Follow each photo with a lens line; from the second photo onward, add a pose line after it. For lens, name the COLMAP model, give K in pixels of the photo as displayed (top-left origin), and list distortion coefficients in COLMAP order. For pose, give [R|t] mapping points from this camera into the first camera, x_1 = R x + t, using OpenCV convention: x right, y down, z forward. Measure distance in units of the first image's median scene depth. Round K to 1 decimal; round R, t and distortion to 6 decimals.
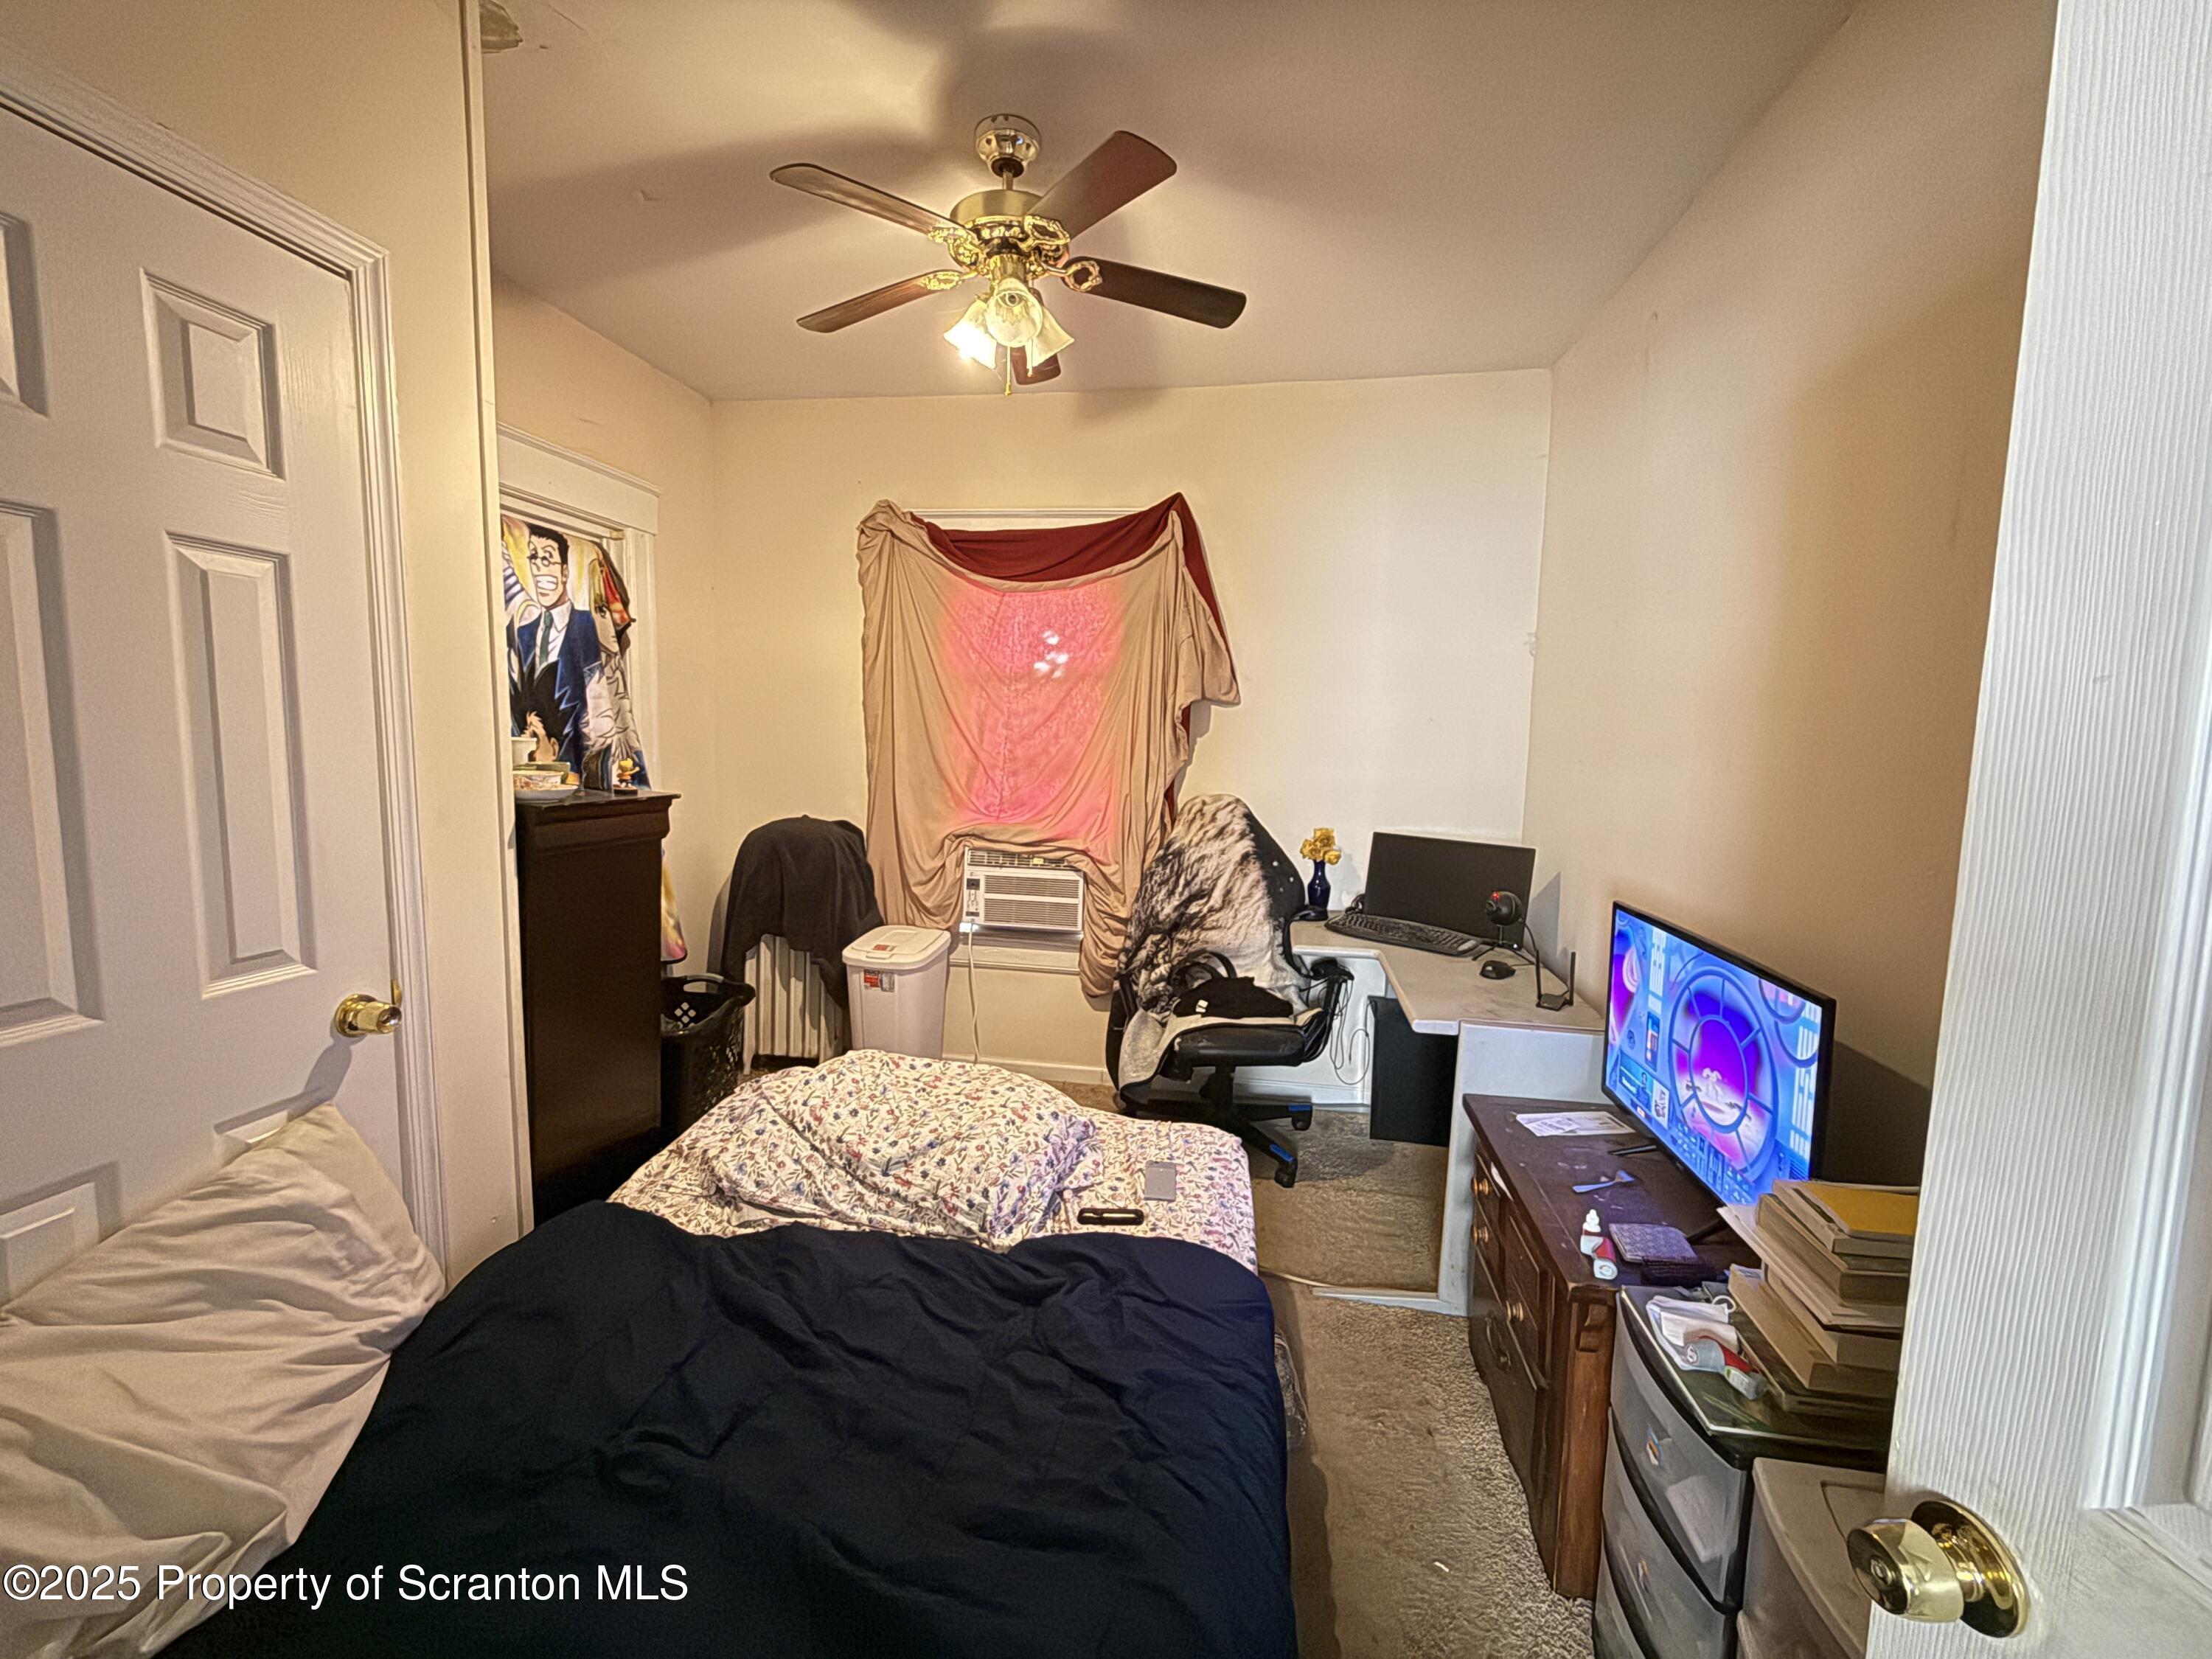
lens RADIAL K [[886.4, 0, 1107.8], [0, 886.4, 828.6], [0, 0, 1]] dist [-0.001798, 0.000394]
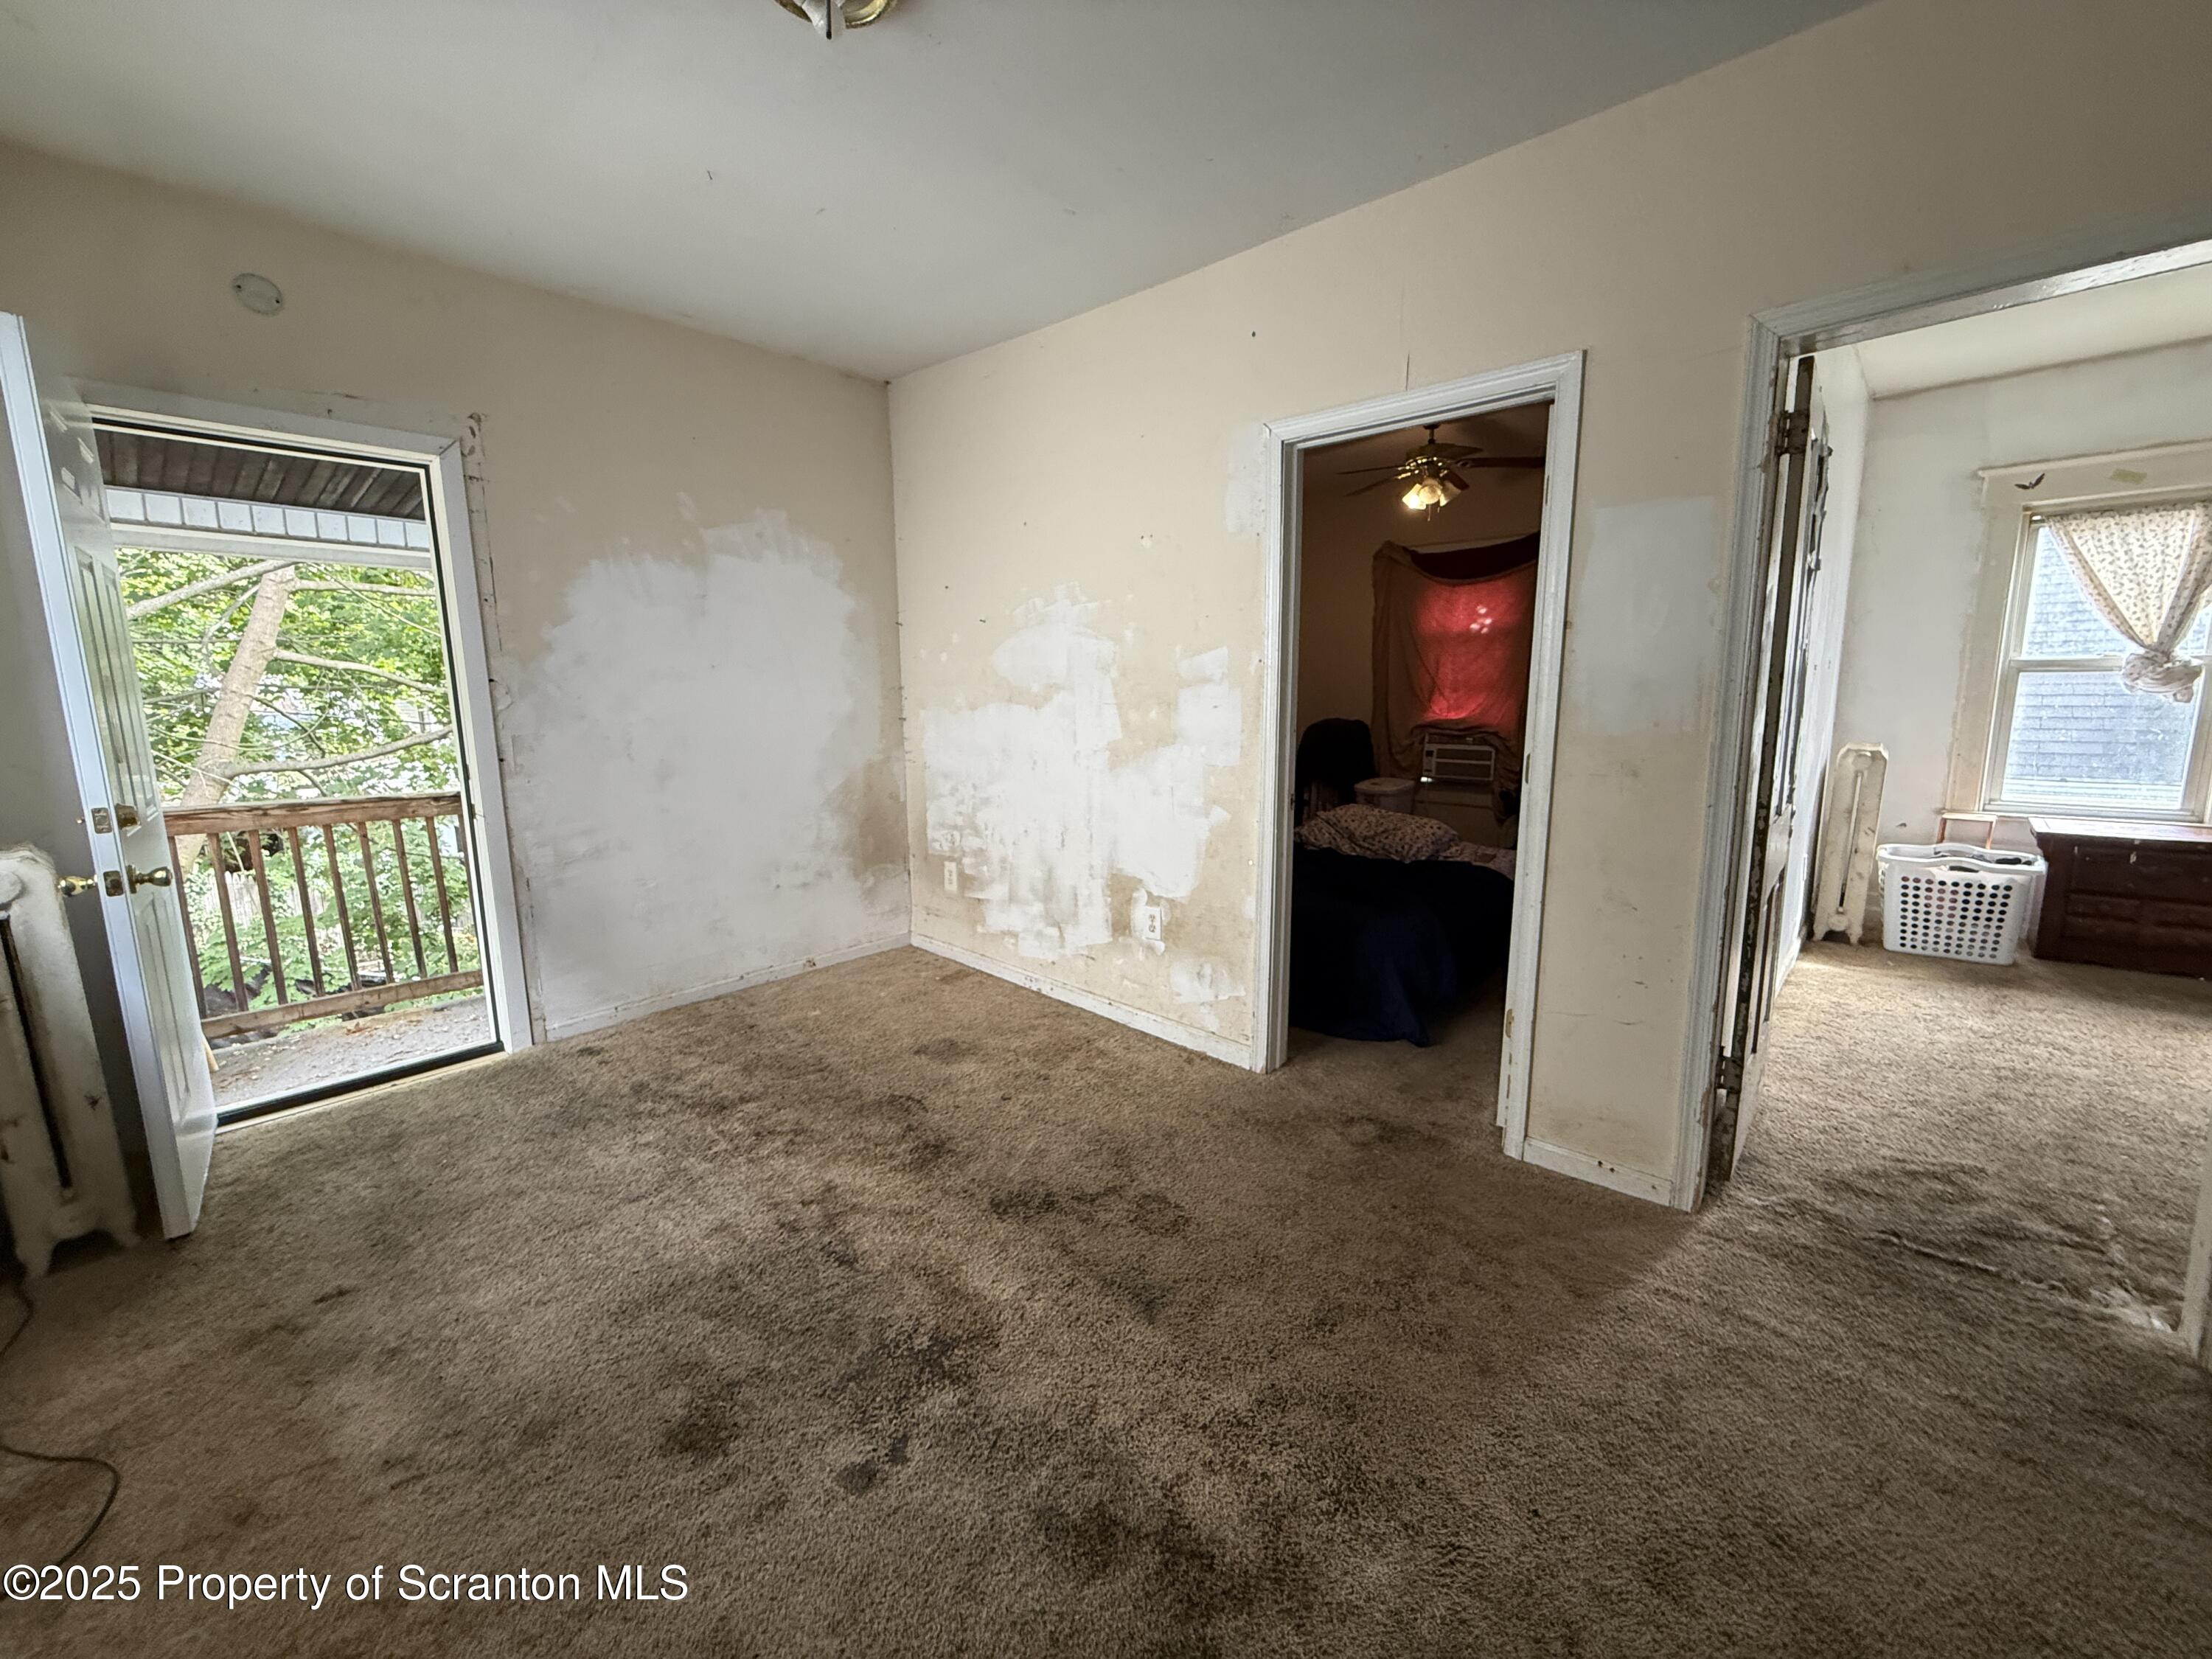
lens RADIAL K [[886.4, 0, 1104.4], [0, 886.4, 828.1], [0, 0, 1]] dist [-0.001798, 0.000394]
pose [[0.833695, 0.053505, -0.549627, 0.292508], [-0.026541, 0.998027, 0.056898, 0.130118], [0.551587, -0.032848, 0.833471, -0.853004]]
